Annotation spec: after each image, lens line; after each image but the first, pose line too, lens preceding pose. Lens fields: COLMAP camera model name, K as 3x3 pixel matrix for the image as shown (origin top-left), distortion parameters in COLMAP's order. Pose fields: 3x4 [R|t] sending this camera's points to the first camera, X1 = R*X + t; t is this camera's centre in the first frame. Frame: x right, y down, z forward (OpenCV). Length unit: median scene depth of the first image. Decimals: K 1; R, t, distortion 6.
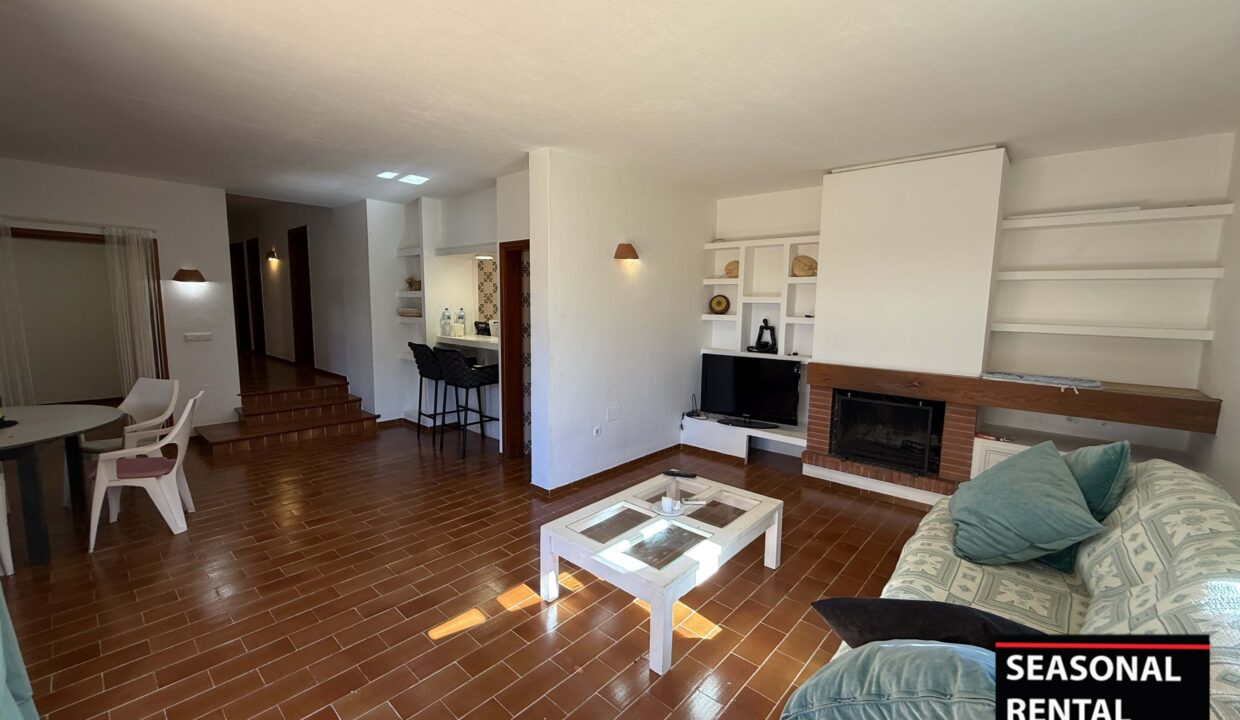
lens RADIAL K [[493.1, 0, 618.6], [0, 493.1, 361.1], [0, 0, 1]] dist [-0.001226, -0.000108]
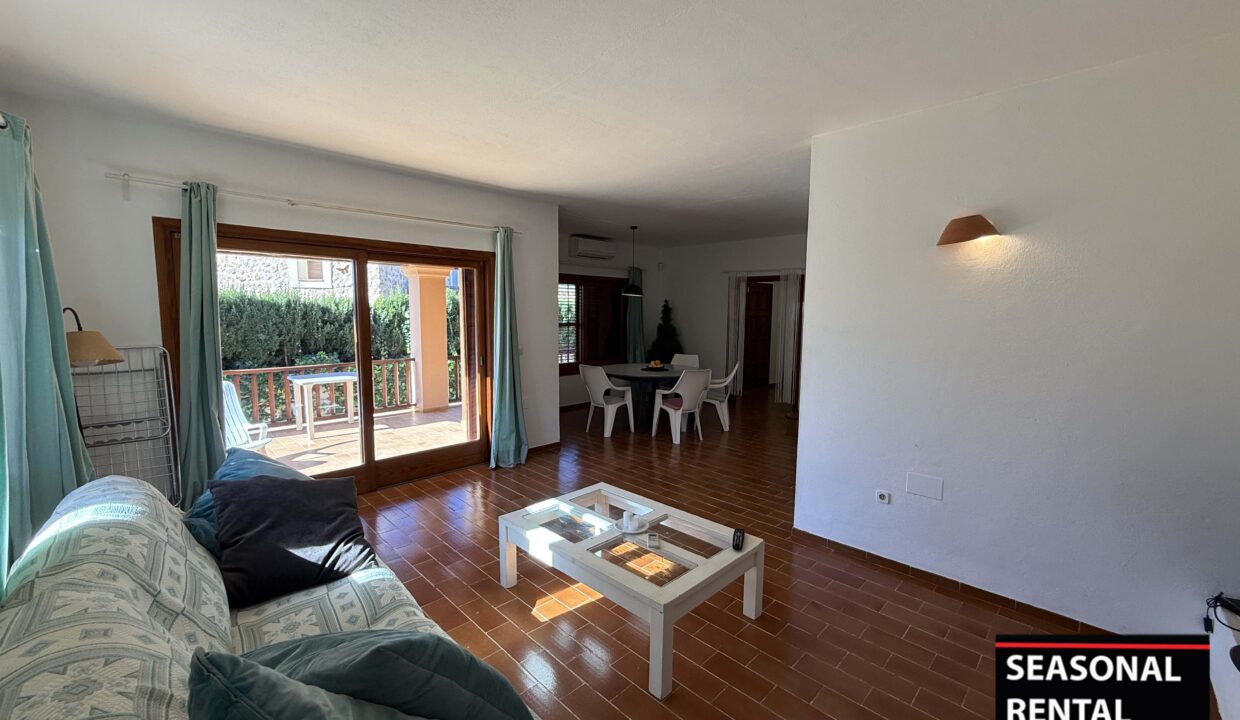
lens RADIAL K [[493.1, 0, 618.6], [0, 493.1, 361.1], [0, 0, 1]] dist [-0.001226, -0.000108]
pose [[-0.074016, 0.085434, -0.993591, 0.802861], [-0.124502, 0.987737, 0.094205, -0.081618], [0.989455, 0.130677, -0.062472, 0.779798]]
